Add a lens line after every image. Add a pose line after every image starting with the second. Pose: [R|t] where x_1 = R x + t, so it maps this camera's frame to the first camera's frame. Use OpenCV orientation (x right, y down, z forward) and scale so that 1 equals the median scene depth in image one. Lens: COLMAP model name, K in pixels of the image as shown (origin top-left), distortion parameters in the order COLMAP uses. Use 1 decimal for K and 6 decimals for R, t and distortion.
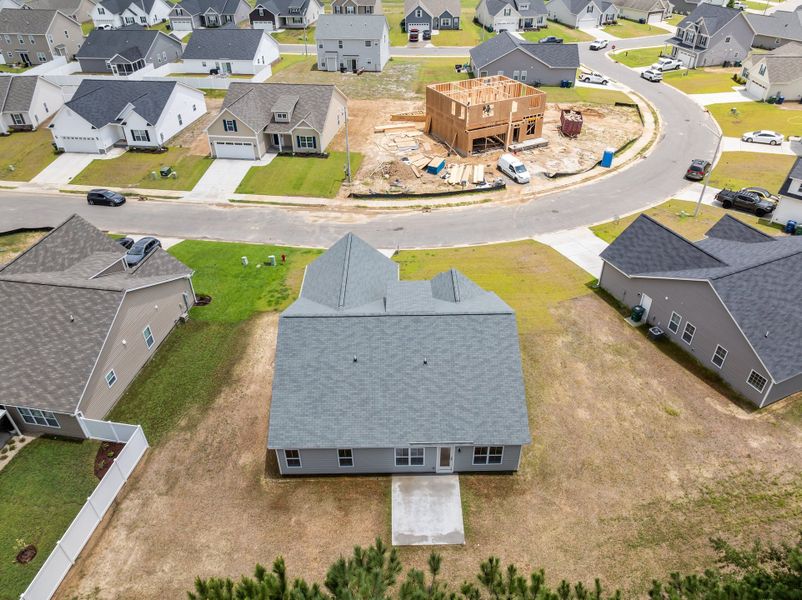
lens RADIAL K [[562.3, 0, 402.9], [0, 562.3, 300.6], [0, 0, 1]] dist [-0.036283, 0.003680]
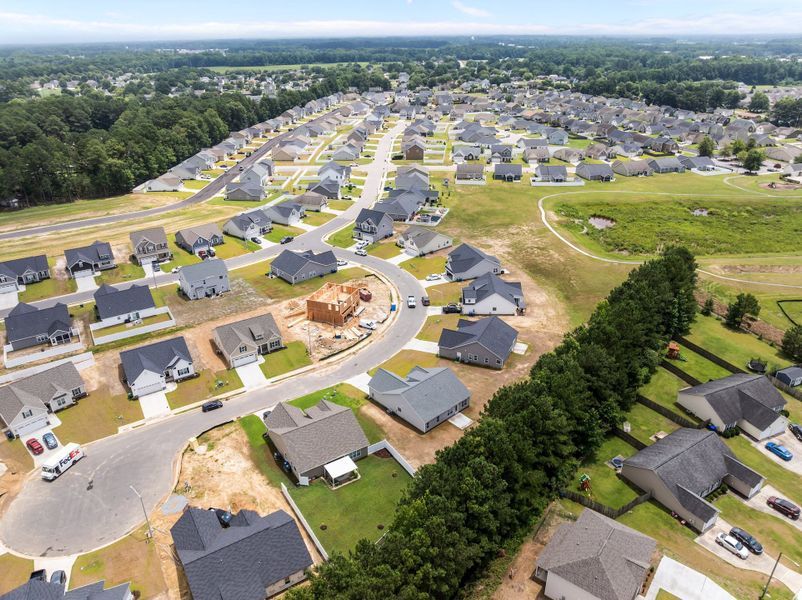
lens RADIAL K [[562.3, 0, 402.9], [0, 562.3, 300.6], [0, 0, 1]] dist [-0.036283, 0.003680]
pose [[0.746833, -0.286731, 0.600022, -0.957873], [0.391215, 0.919060, -0.047748, -0.147483], [-0.537765, 0.270398, 0.798558, -0.857612]]
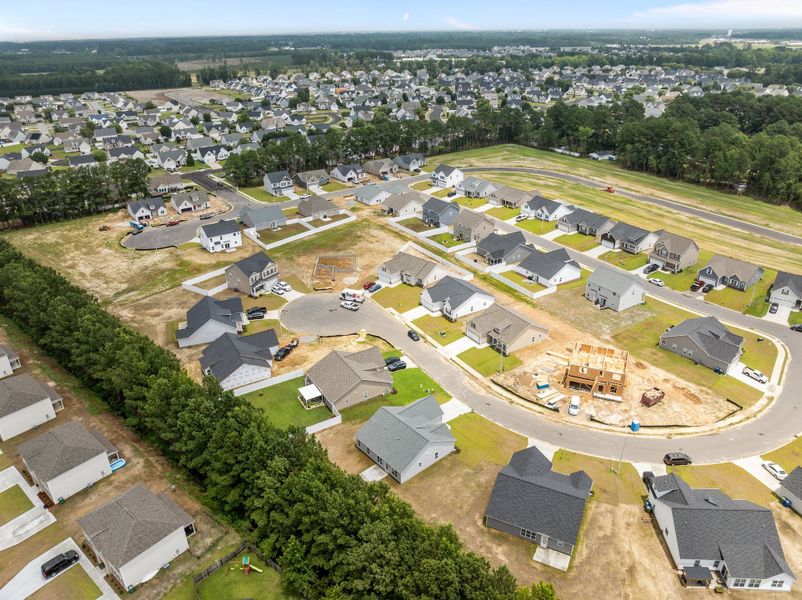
lens RADIAL K [[562.3, 0, 402.9], [0, 562.3, 300.6], [0, 0, 1]] dist [-0.036283, 0.003680]
pose [[0.644555, 0.338216, -0.685682, 0.897467], [-0.440720, 0.897200, 0.028263, -0.319957], [0.624752, 0.283976, 0.727353, -0.711030]]
